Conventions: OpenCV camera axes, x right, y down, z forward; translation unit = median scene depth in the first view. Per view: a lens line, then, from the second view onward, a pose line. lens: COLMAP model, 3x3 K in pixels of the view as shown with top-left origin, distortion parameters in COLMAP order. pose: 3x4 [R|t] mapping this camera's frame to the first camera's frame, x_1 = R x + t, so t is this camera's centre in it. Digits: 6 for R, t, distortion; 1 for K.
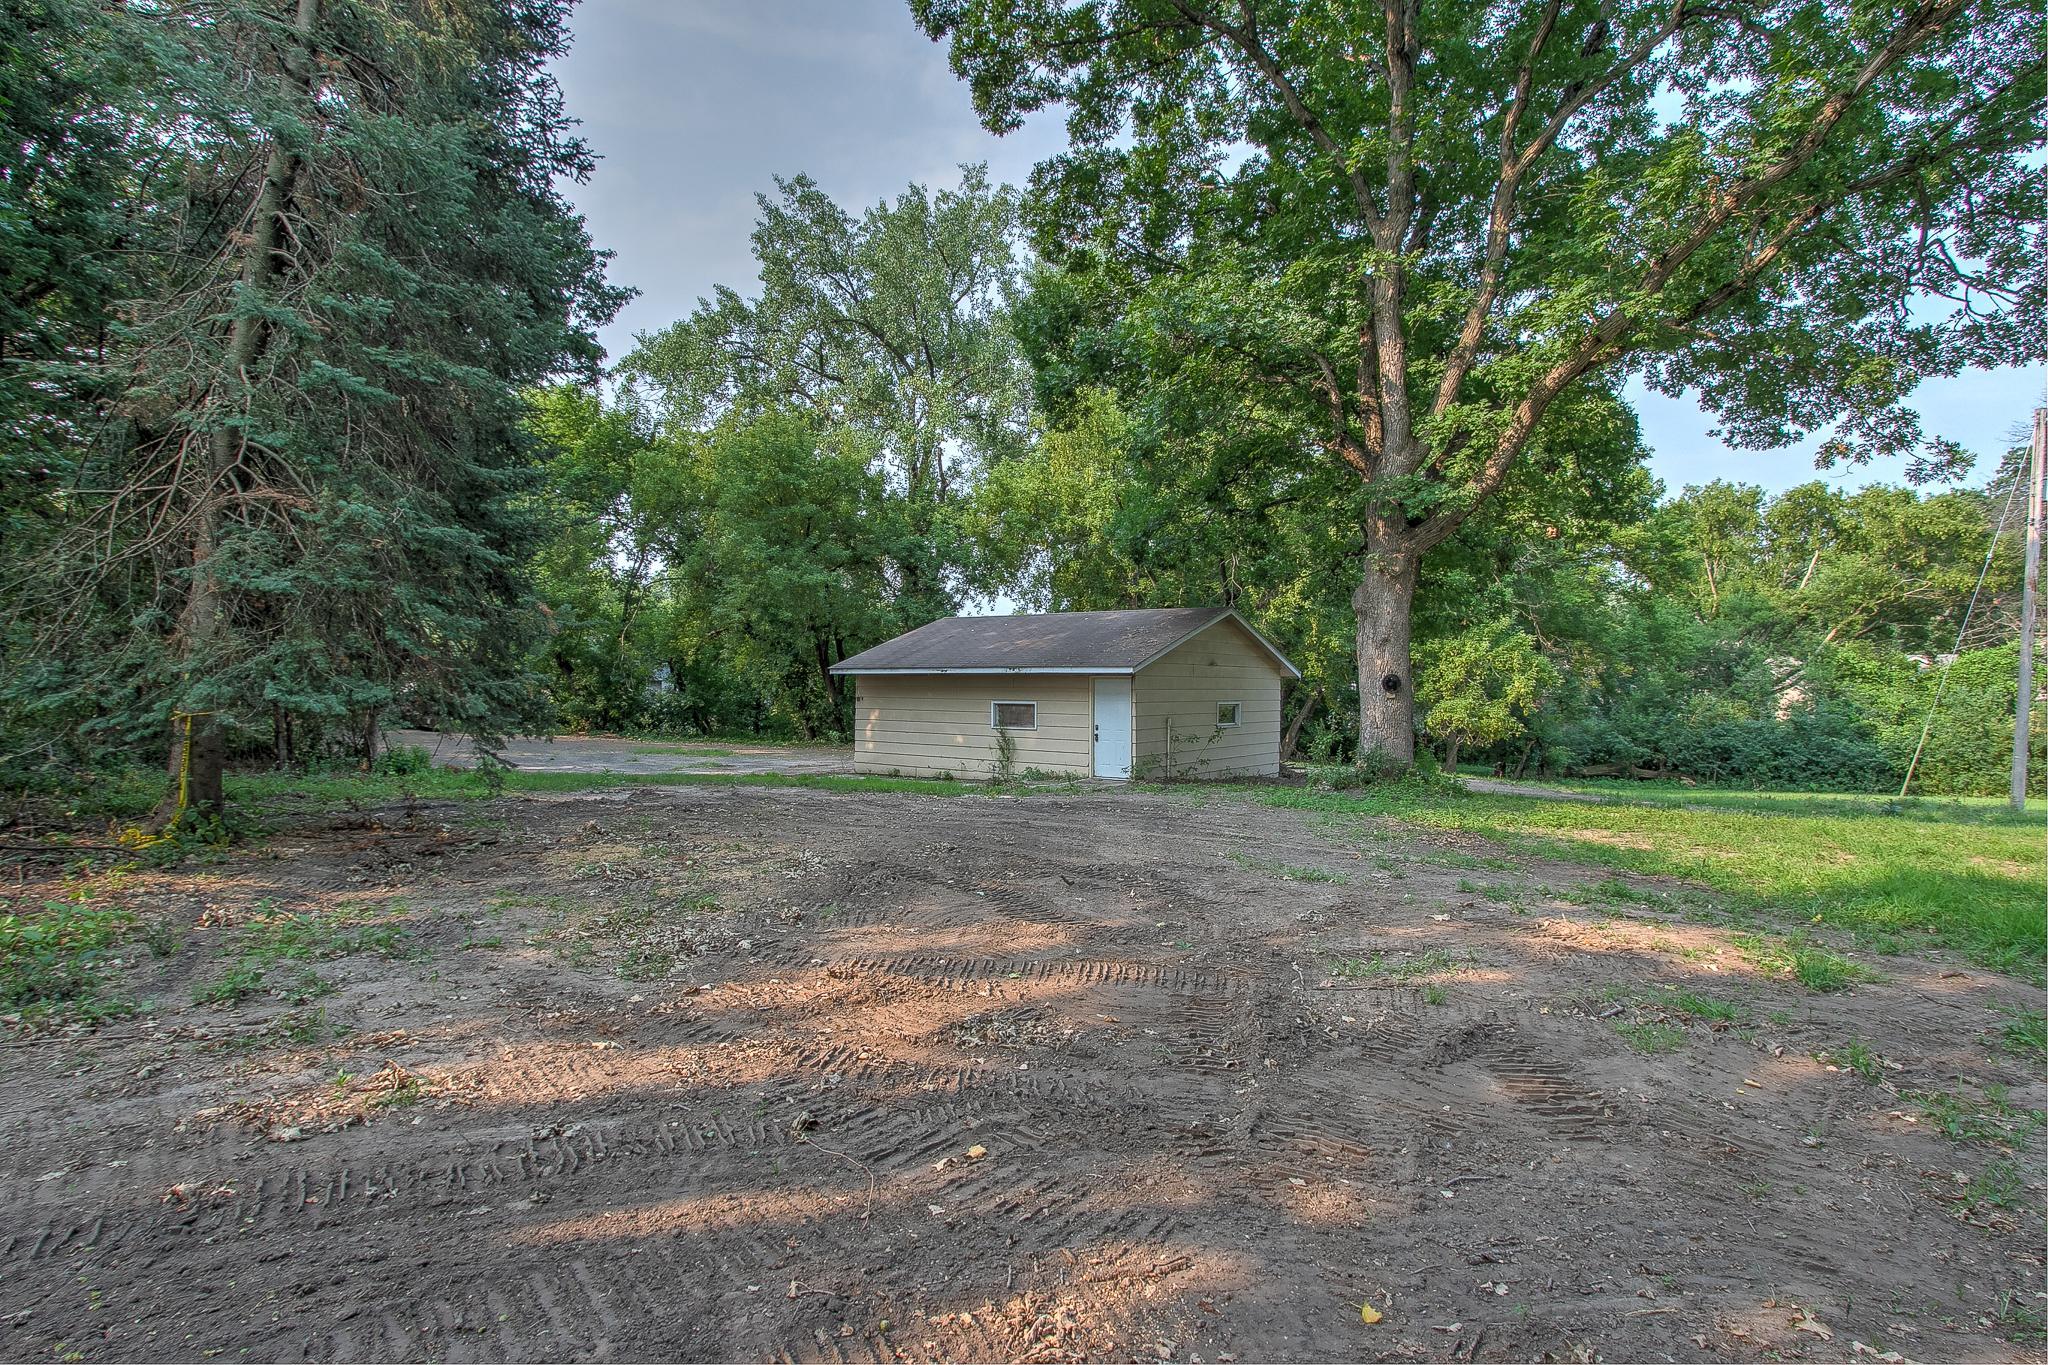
lens RADIAL K [[982.3, 0, 1028.4], [0, 982.3, 685.6], [0, 0, 1]] dist [-0.017052, 0.002477]
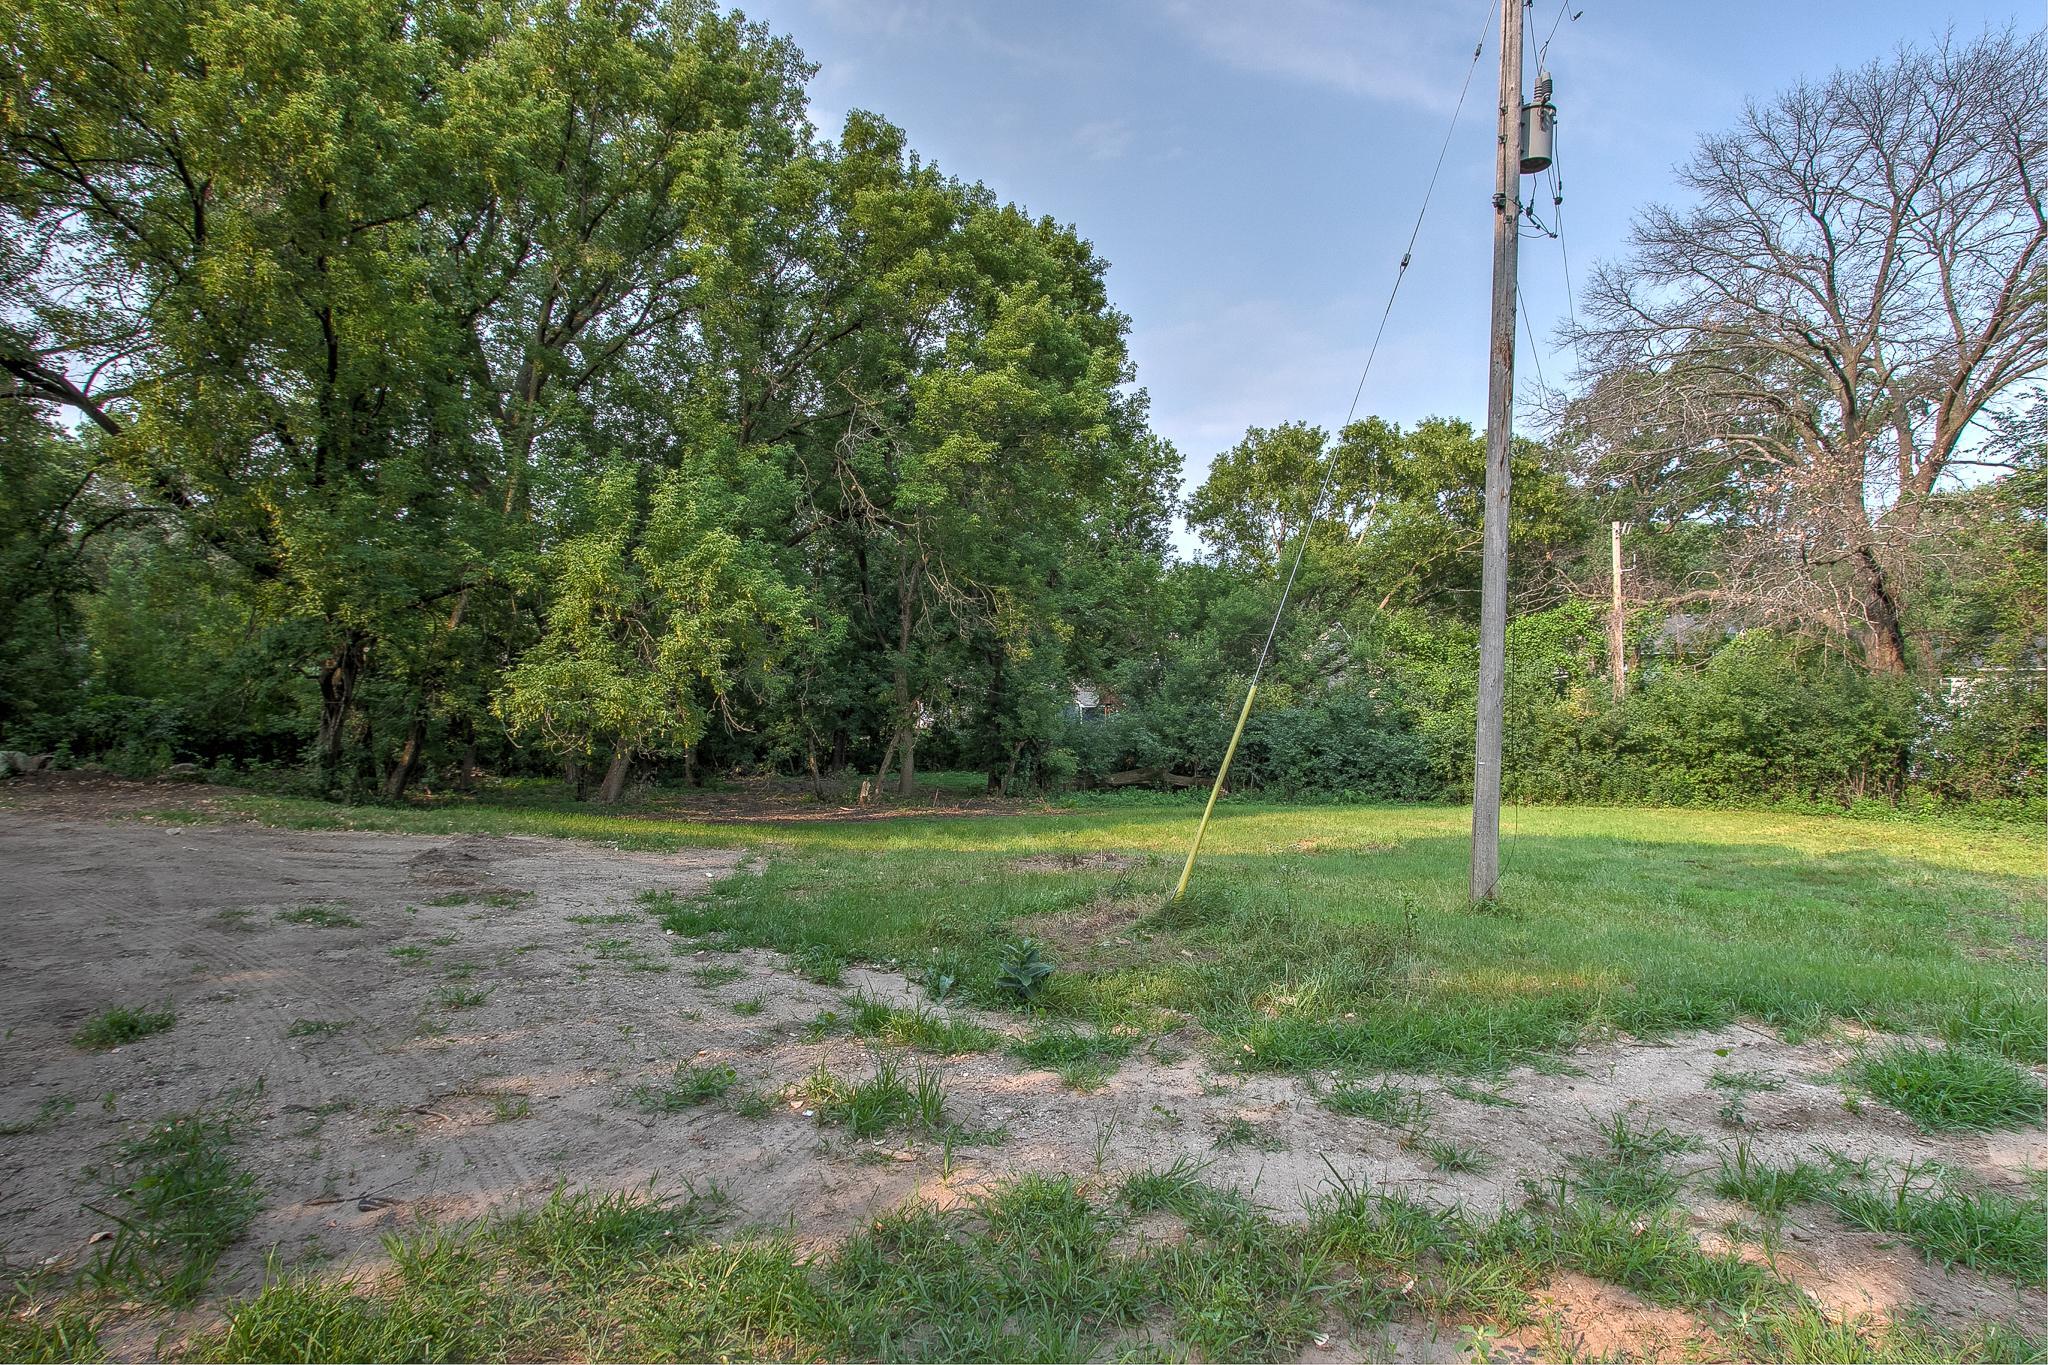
lens RADIAL K [[1029.7, 0, 1018.2], [0, 1029.7, 686.0], [0, 0, 1]] dist [-0.005474, -0.000115]
pose [[0.960809, -0.008227, 0.277088, 0.309399], [0.009370, 0.999952, -0.002800, 0.017696], [-0.277052, 0.005287, 0.960840, 0.276123]]
